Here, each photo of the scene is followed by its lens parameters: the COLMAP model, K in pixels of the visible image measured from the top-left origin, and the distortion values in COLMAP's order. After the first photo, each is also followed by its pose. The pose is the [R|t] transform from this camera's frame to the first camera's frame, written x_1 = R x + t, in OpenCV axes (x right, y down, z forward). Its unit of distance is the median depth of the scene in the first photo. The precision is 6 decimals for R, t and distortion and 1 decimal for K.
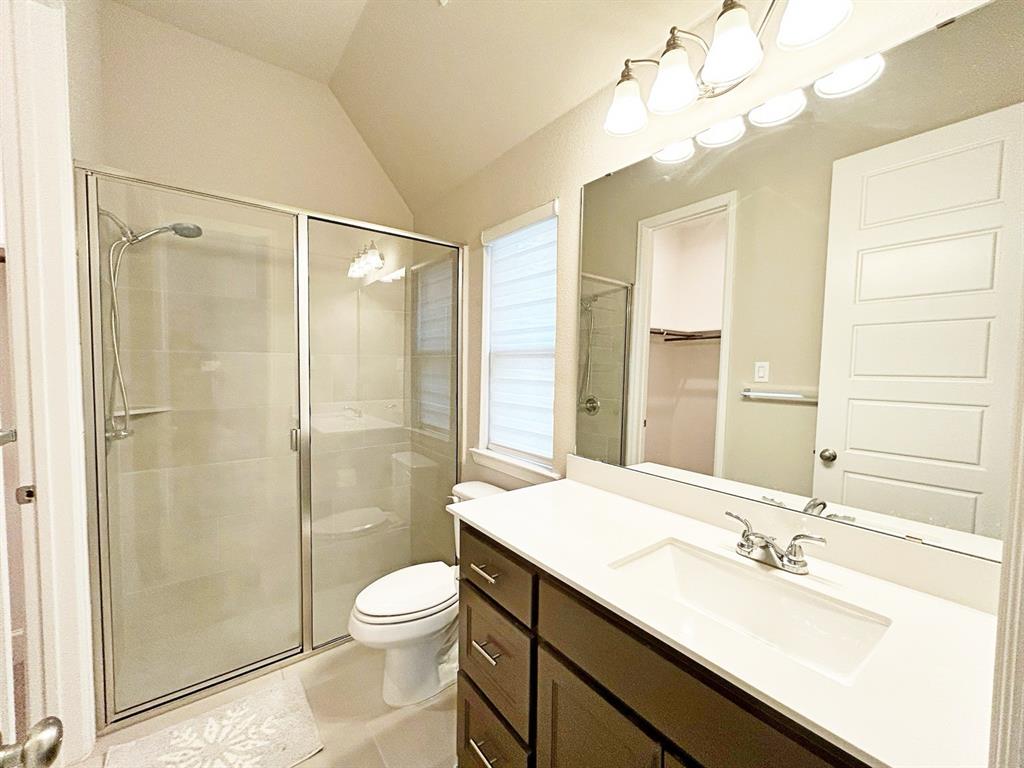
lens RADIAL K [[410.7, 0, 511.6], [0, 410.7, 384.9], [0, 0, 1]] dist [-0.001353, 0.000934]
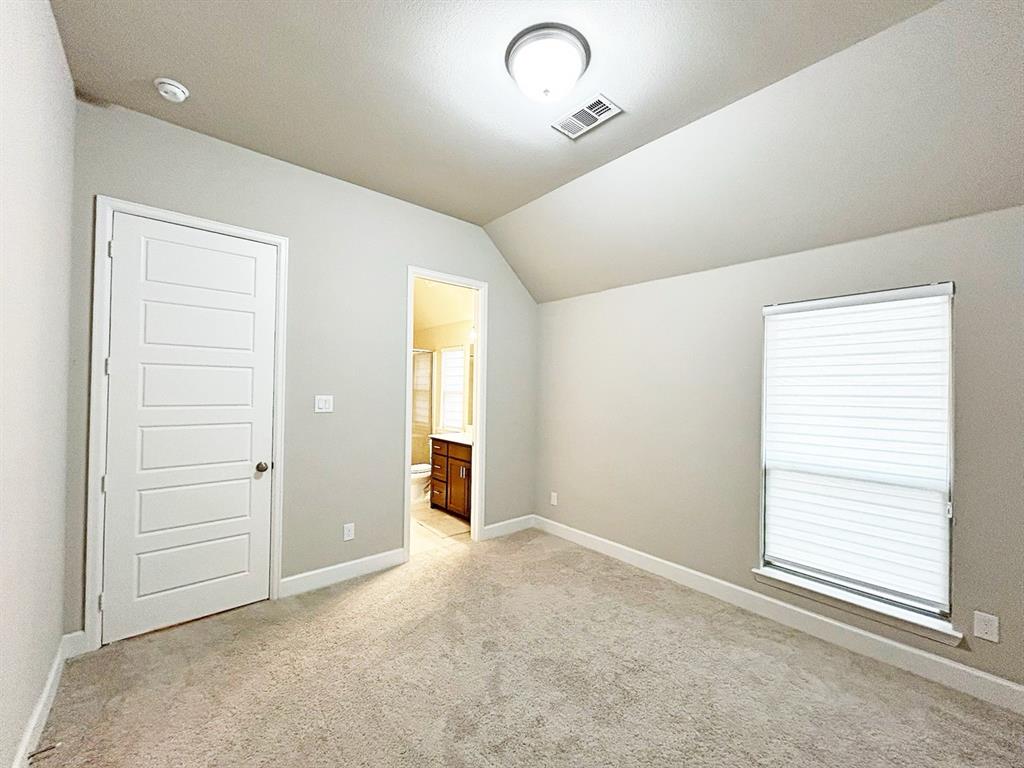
lens RADIAL K [[410.7, 0, 511.6], [0, 410.7, 384.9], [0, 0, 1]] dist [-0.001353, 0.000934]
pose [[0.998416, 0.000327, 0.056268, 0.245787], [0.002992, 0.998260, -0.058891, 0.038342], [-0.056190, 0.058966, 0.996677, -1.770997]]
